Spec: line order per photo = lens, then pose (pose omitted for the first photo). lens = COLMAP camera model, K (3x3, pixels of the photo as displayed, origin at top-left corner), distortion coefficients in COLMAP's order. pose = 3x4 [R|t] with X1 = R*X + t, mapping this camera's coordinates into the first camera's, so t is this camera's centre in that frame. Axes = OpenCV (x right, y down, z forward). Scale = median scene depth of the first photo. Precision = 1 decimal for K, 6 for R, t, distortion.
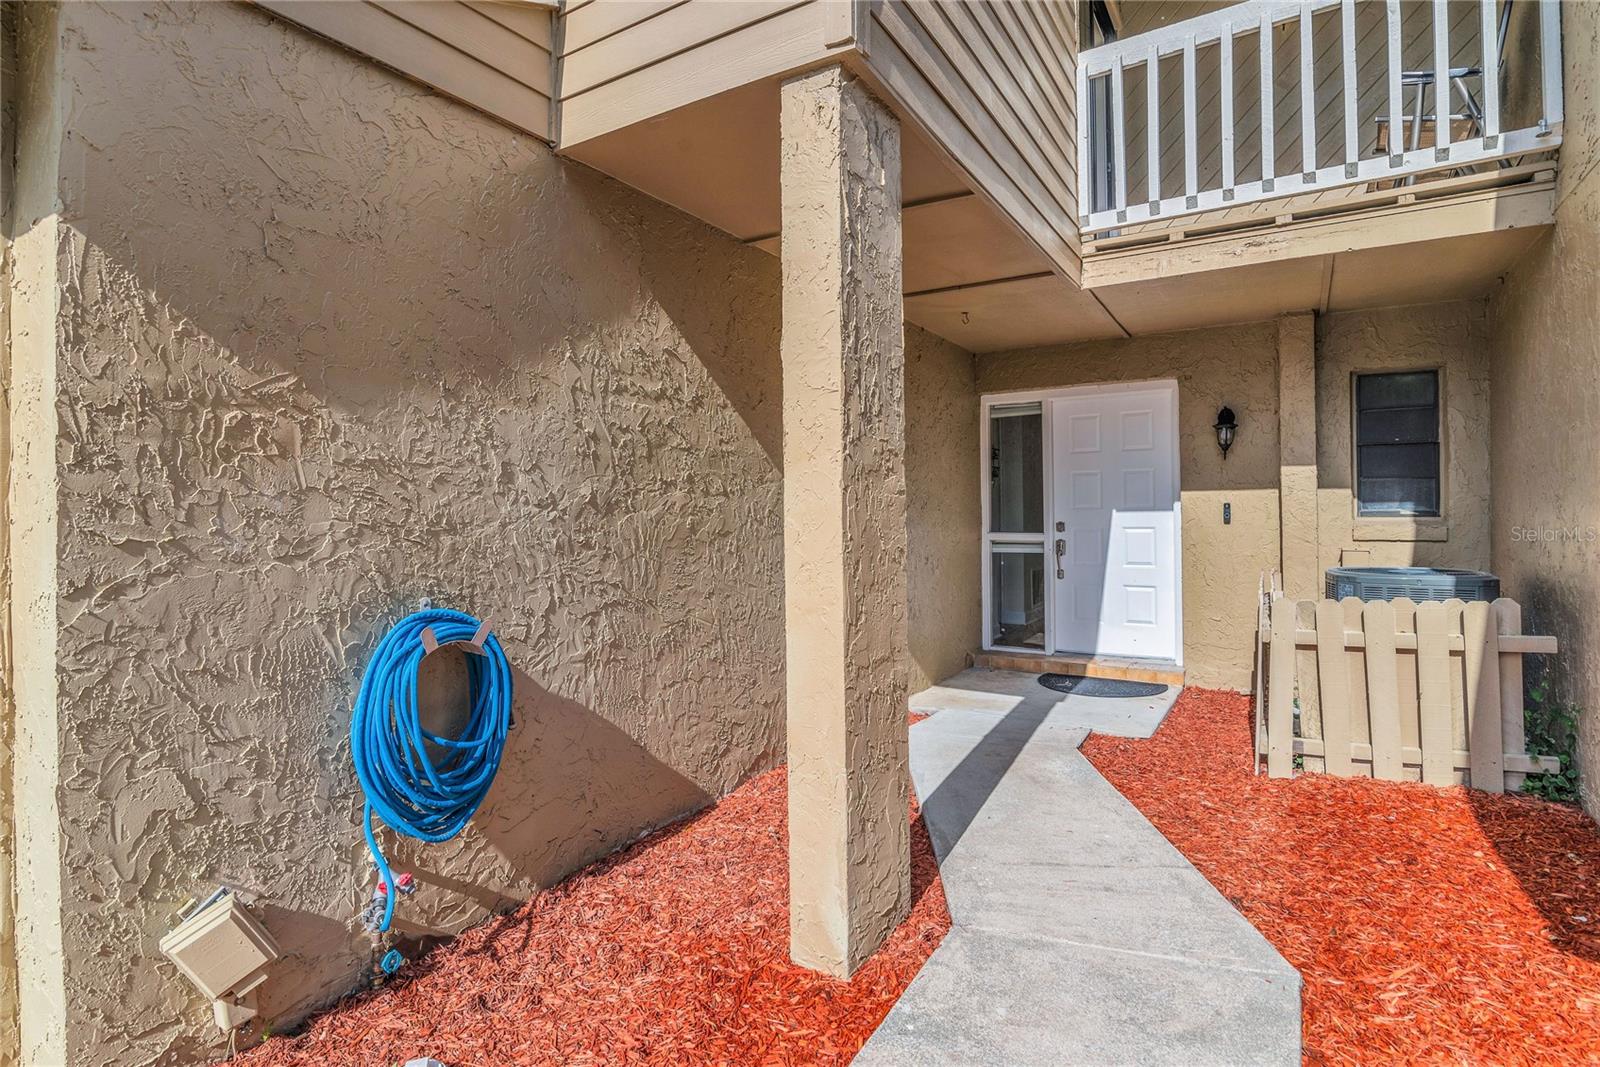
lens RADIAL K [[754.2, 0, 800.0], [0, 754.2, 533.5], [0, 0, 1]] dist [-0.021980, -0.000232]
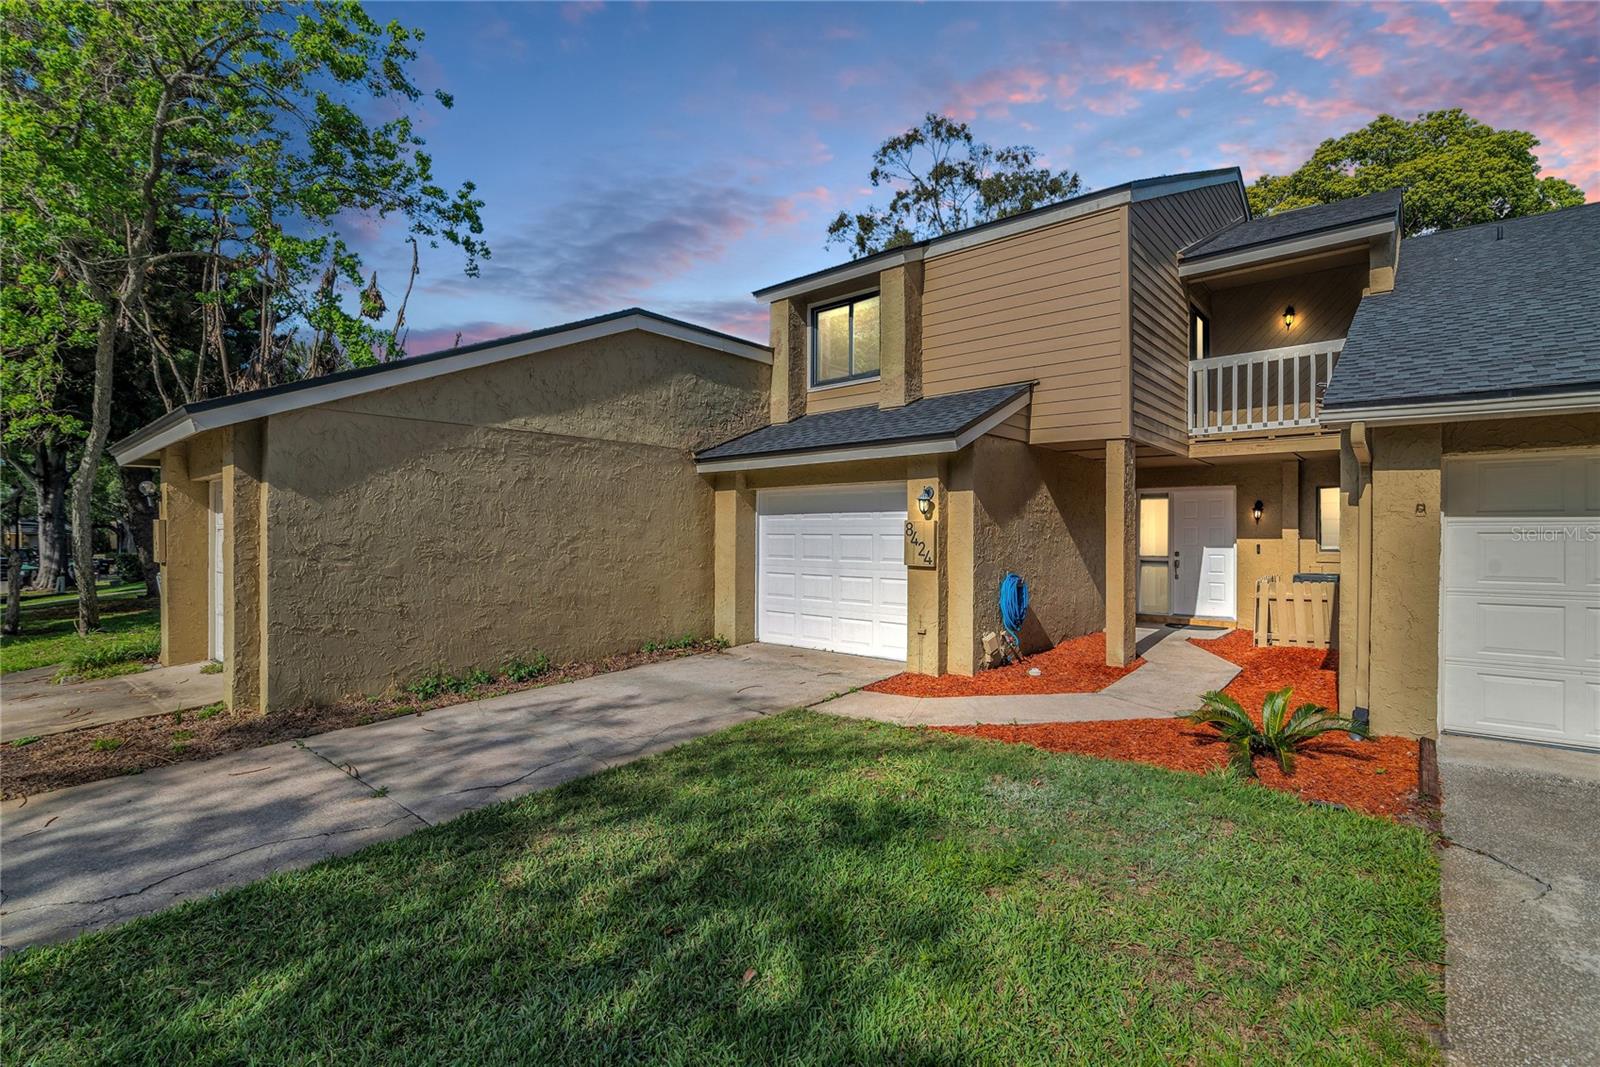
lens RADIAL K [[736.1, 0, 796.2], [0, 736.1, 550.1], [0, 0, 1]] dist [-0.015944, -0.000055]
pose [[0.990617, 0.014425, -0.135904, -0.577803], [-0.015003, 0.999882, -0.003228, 0.003087], [0.135841, 0.005237, 0.990717, -1.580710]]
